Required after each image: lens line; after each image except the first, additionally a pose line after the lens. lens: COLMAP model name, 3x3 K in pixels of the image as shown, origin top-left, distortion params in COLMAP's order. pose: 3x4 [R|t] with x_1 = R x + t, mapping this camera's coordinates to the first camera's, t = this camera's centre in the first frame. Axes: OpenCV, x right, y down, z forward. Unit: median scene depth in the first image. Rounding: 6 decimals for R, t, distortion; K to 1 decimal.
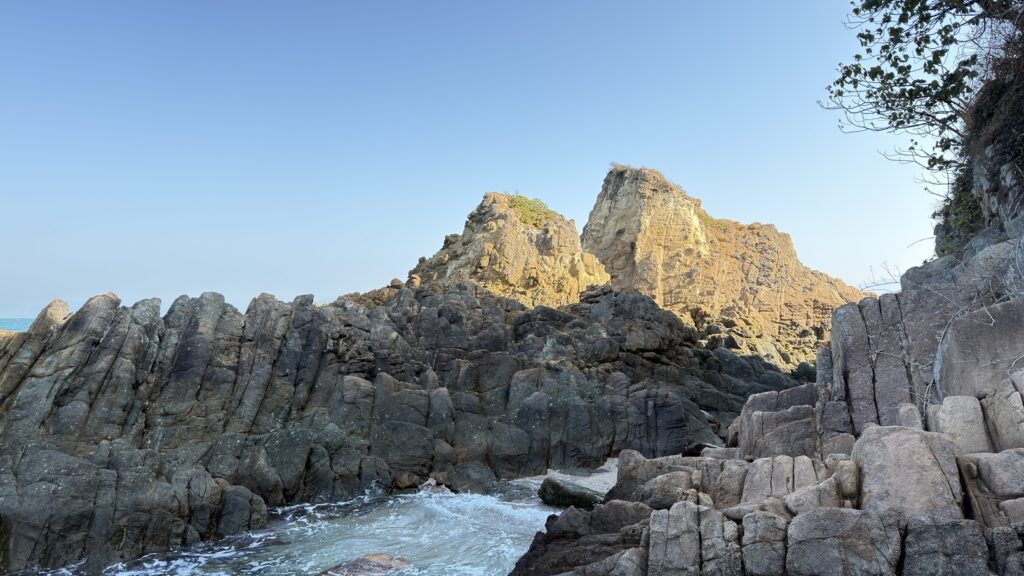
lens RADIAL K [[733.9, 0, 510.2], [0, 733.9, 290.1], [0, 0, 1]] dist [0.011335, -0.020107]
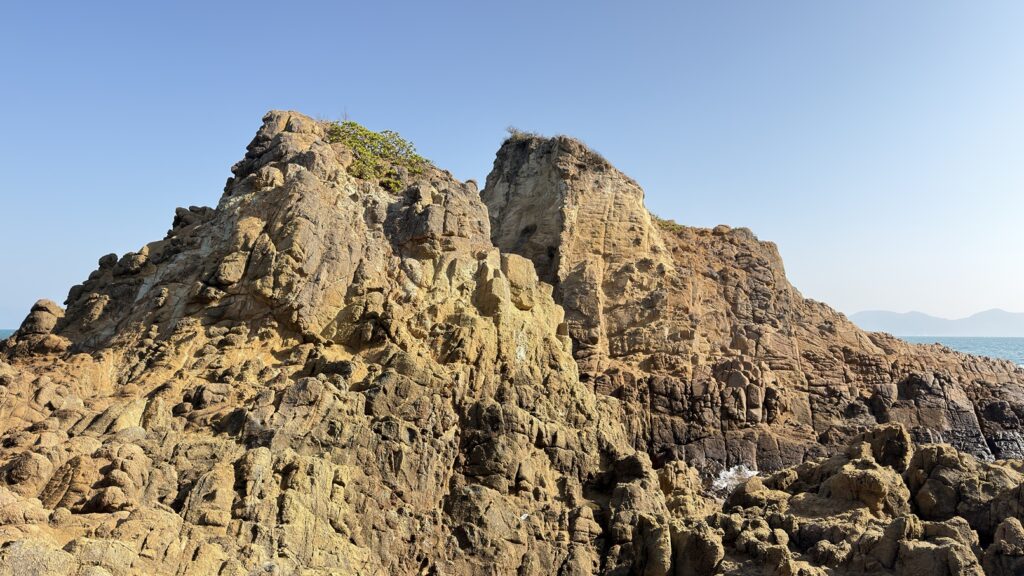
lens RADIAL K [[733.9, 0, 519.3], [0, 733.9, 293.9], [0, 0, 1]] dist [0.011335, -0.020107]
pose [[0.978281, 0.022500, 0.206059, 0.019728], [-0.019307, 0.999661, -0.017491, -0.017359], [-0.206383, 0.013133, 0.978383, 0.478606]]
